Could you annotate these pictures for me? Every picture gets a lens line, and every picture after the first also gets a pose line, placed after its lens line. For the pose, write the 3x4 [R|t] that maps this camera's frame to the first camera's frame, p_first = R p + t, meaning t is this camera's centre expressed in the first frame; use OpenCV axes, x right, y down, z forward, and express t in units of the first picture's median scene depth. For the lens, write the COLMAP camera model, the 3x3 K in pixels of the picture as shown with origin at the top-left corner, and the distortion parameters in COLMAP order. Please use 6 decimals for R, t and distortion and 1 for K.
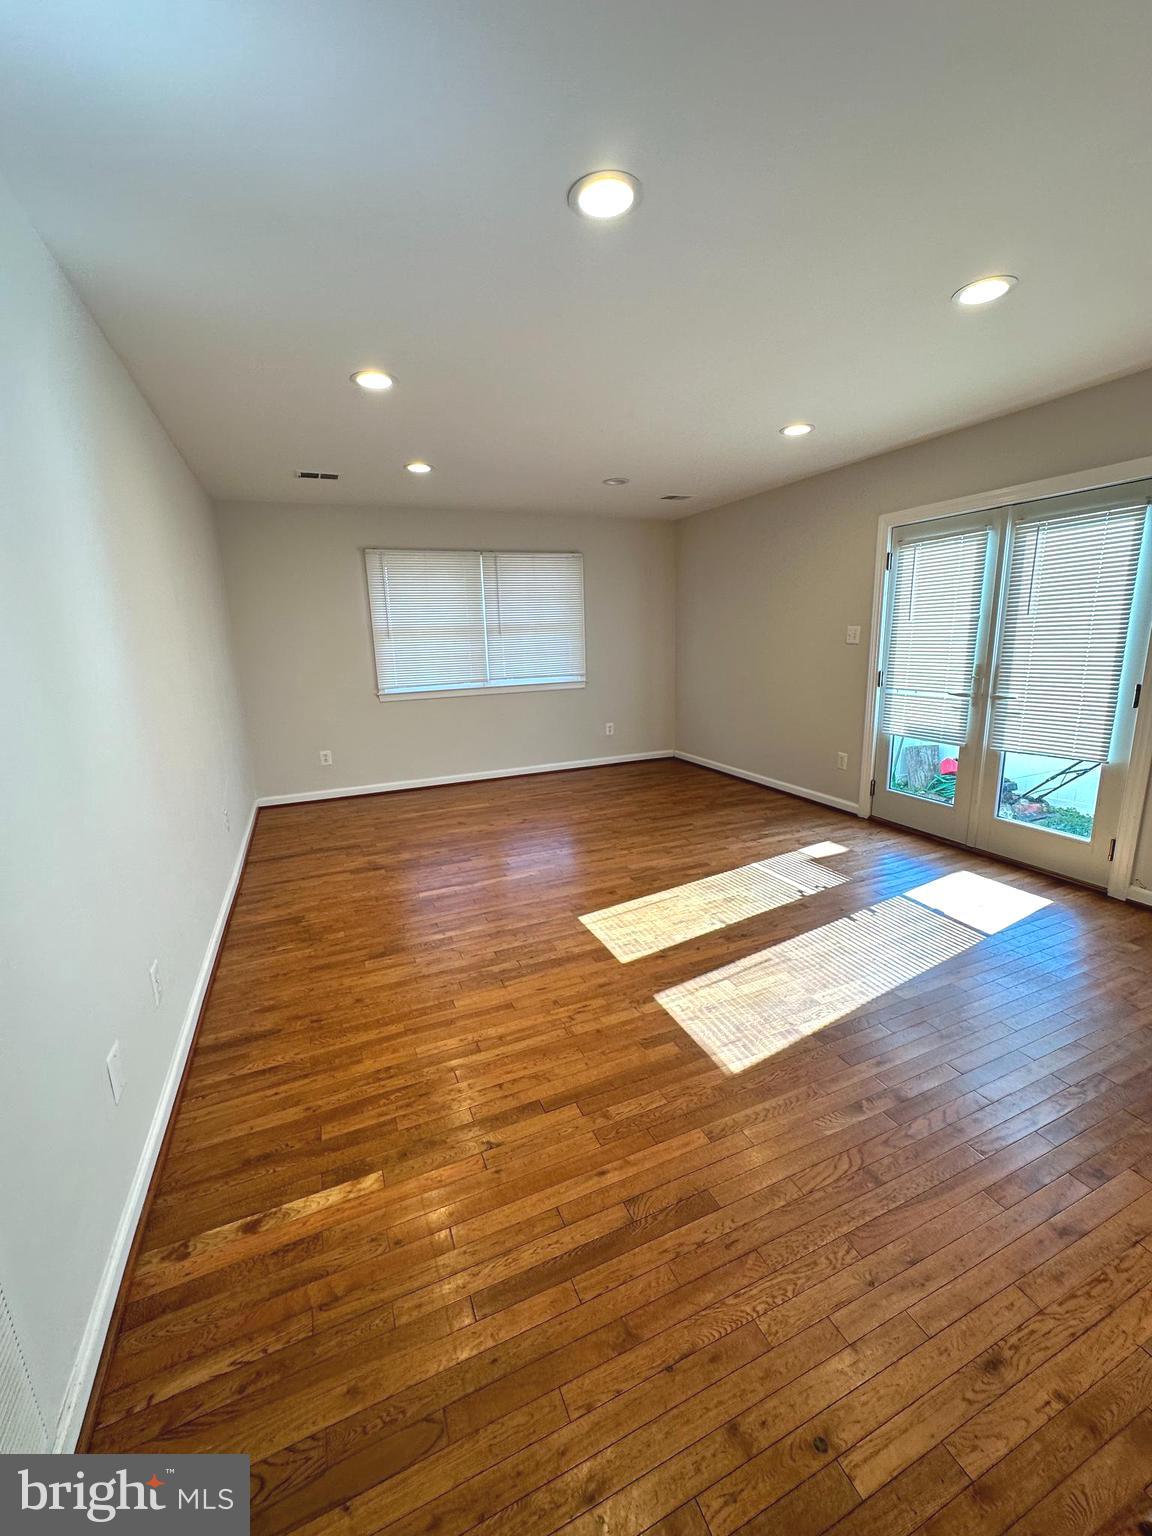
lens RADIAL K [[615.6, 0, 573.9], [0, 615.6, 765.9], [0, 0, 1]] dist [-0.003329, 0.001525]
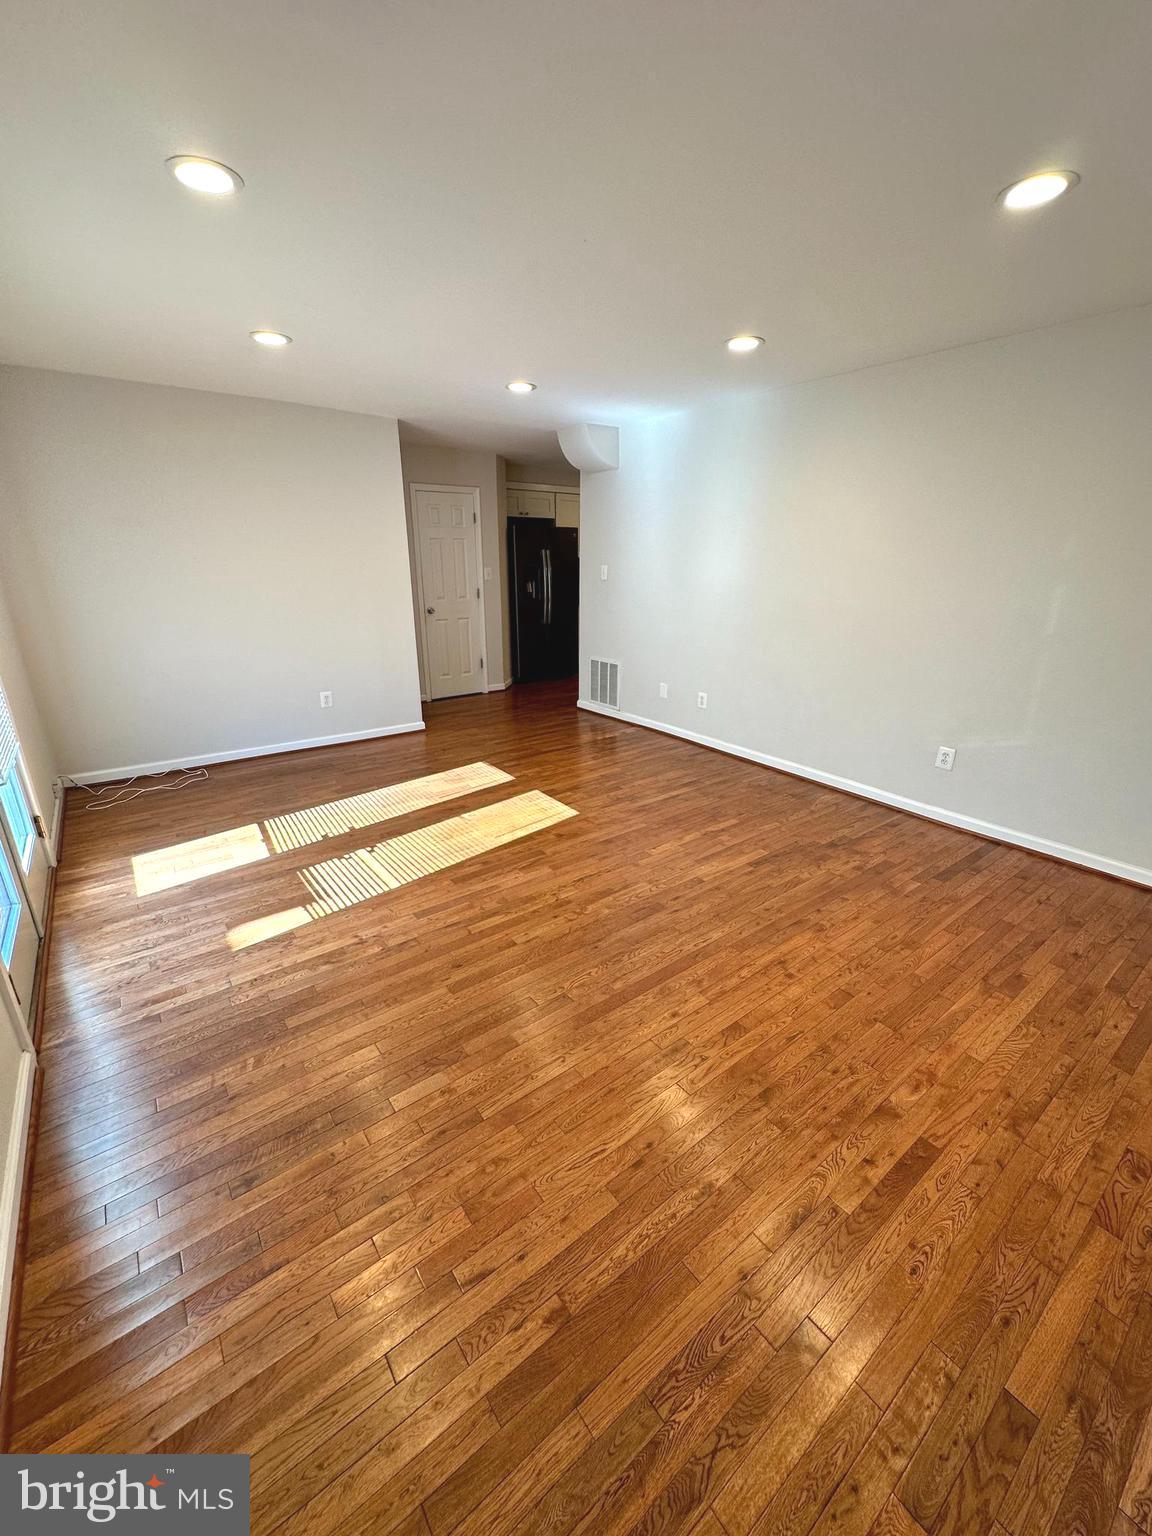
lens RADIAL K [[615.6, 0, 576.2], [0, 615.6, 766.0], [0, 0, 1]] dist [-0.003329, 0.001525]
pose [[-0.971386, 0.102948, -0.214037, 0.254439], [-0.024161, 0.853671, 0.520251, -0.449041], [0.236276, 0.510536, -0.826757, 1.884524]]
